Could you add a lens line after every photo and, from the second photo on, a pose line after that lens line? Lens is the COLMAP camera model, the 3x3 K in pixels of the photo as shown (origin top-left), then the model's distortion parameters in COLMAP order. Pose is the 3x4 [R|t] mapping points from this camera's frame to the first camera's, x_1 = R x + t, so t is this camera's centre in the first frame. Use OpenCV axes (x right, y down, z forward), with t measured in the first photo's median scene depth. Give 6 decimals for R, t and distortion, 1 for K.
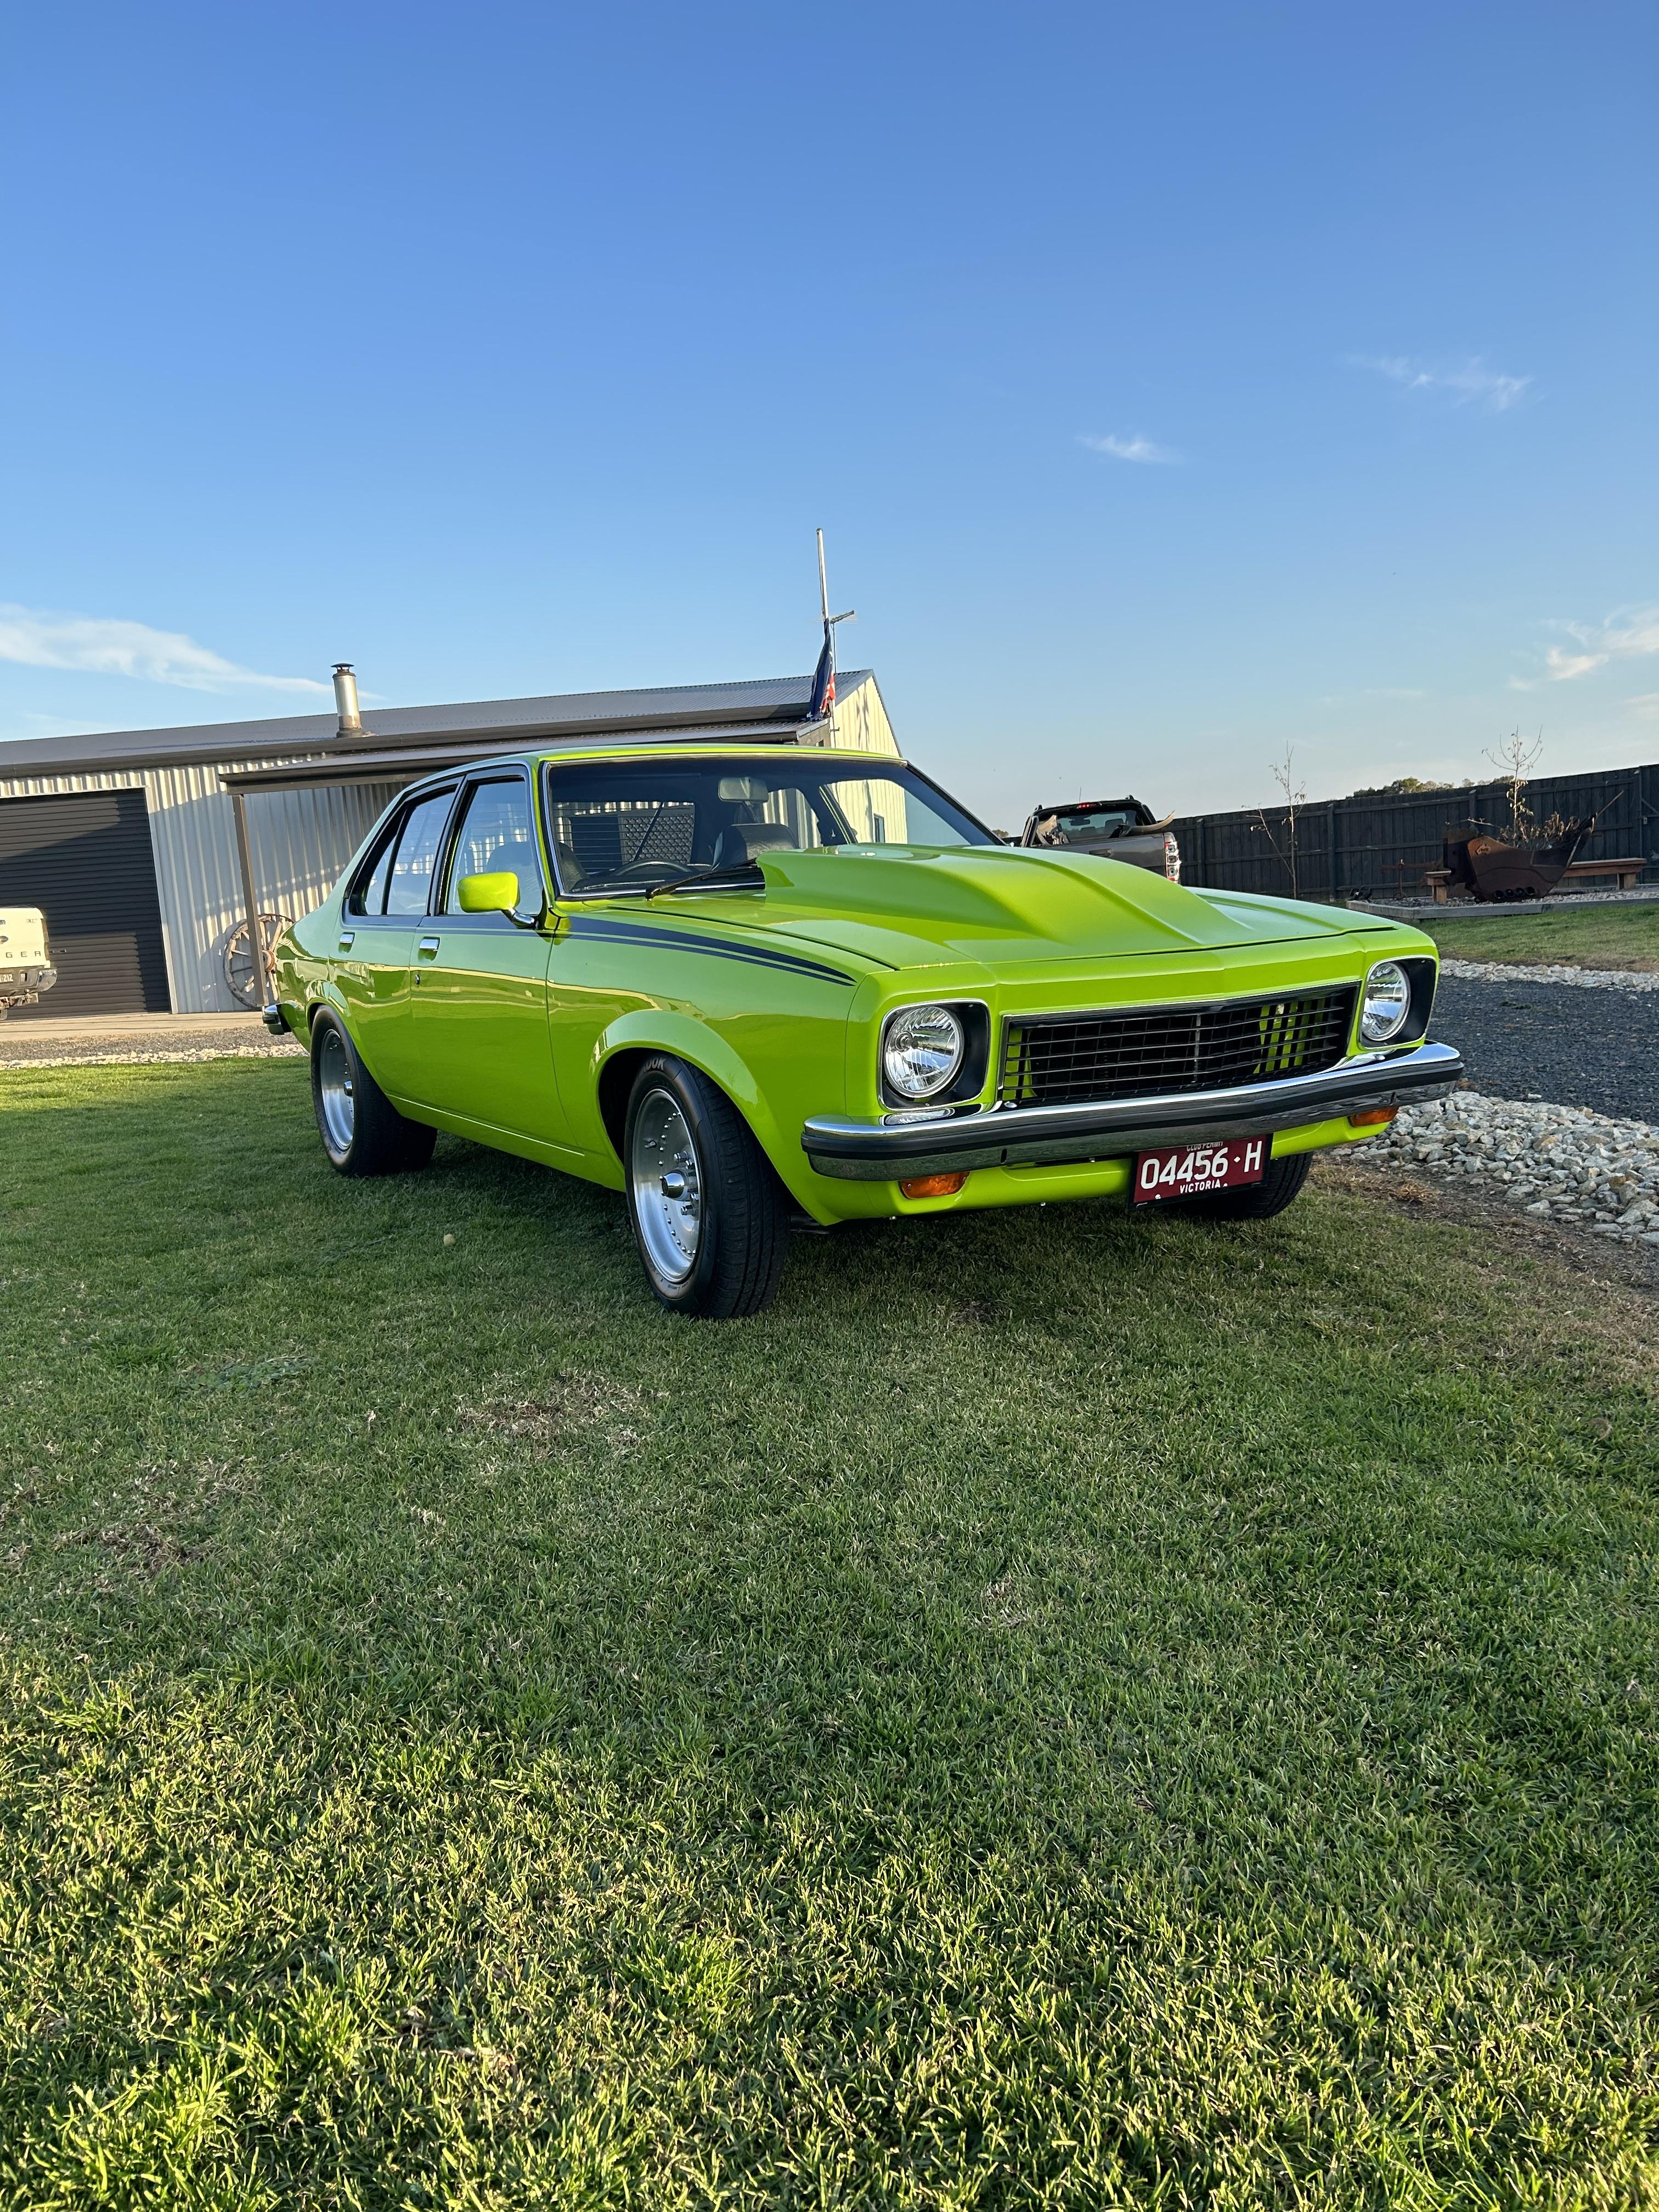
lens RADIAL K [[1737.0, 0, 829.8], [0, 1737.0, 1114.7], [0, 0, 1]] dist [0.058772, -0.079768]
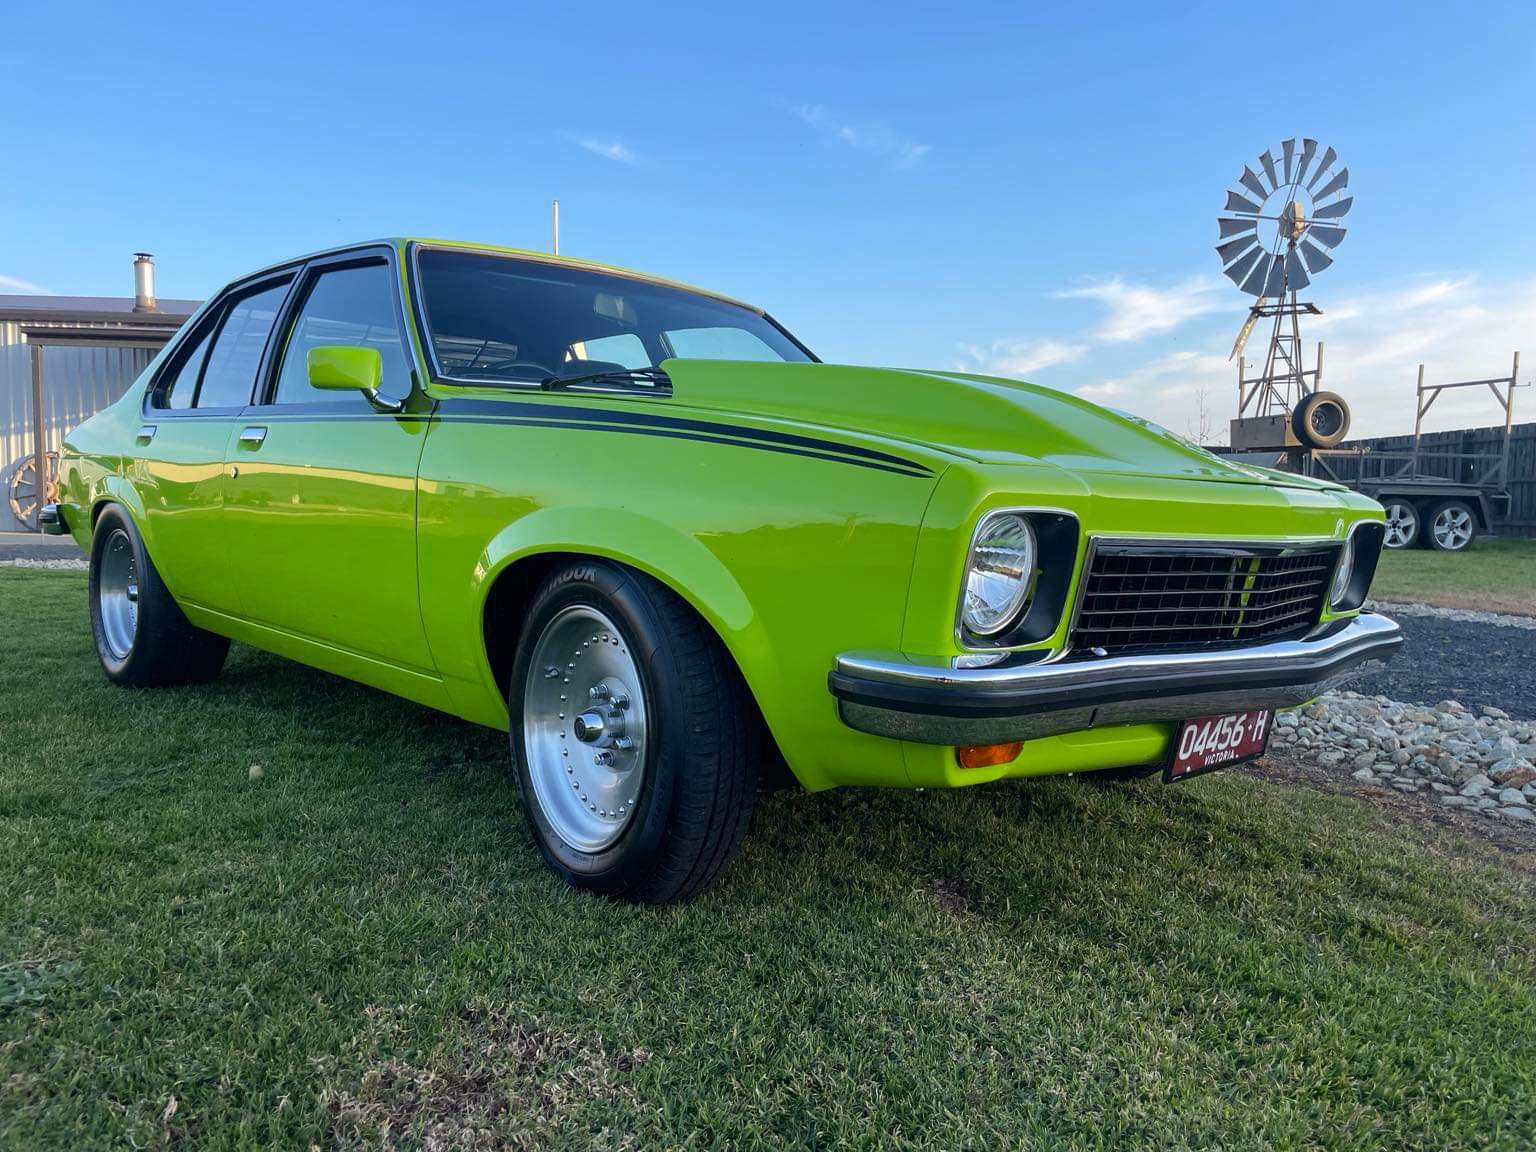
lens RADIAL K [[1206.1, 0, 783.5], [0, 1206.1, 579.8], [0, 0, 1]] dist [0.058772, -0.079768]
pose [[0.970493, 0.069161, 0.230999, -0.132062], [-0.054561, 0.996123, -0.069010, 0.006184], [-0.234876, 0.054370, 0.970503, 0.420372]]
